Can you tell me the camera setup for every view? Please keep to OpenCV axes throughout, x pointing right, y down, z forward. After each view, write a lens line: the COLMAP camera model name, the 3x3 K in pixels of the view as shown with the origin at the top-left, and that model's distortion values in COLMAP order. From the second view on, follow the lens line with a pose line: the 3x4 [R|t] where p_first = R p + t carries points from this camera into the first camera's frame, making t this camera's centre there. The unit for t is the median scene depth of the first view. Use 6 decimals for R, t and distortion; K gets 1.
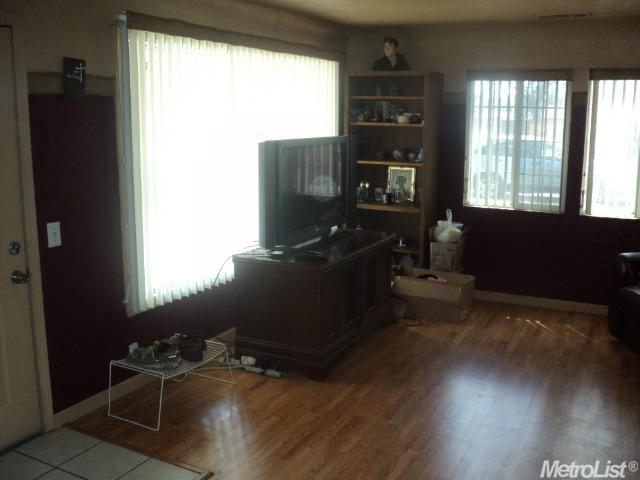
lens RADIAL K [[666.0, 0, 320.0], [0, 666.0, 240.0], [0, 0, 1]] dist [-0.110762, -0.008813]
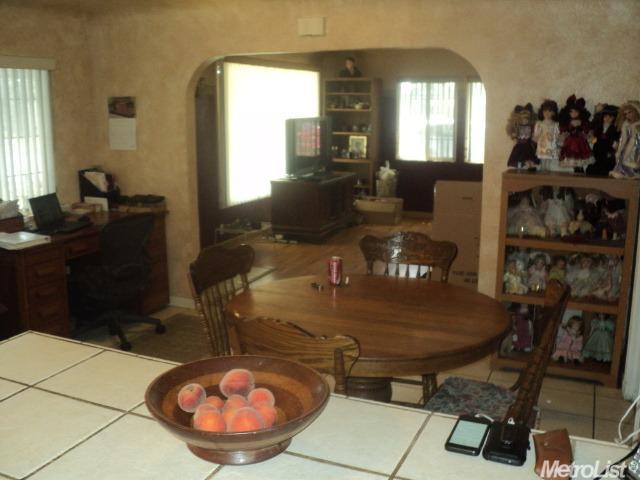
lens RADIAL K [[662.3, 0, 320.0], [0, 662.3, 240.0], [0, 0, 1]] dist [-0.193378, 0.224308]
pose [[0.997033, -0.021749, 0.073839, -0.099553], [0.020488, 0.999632, 0.017794, 0.120522], [-0.074198, -0.016229, 0.997111, -0.638295]]
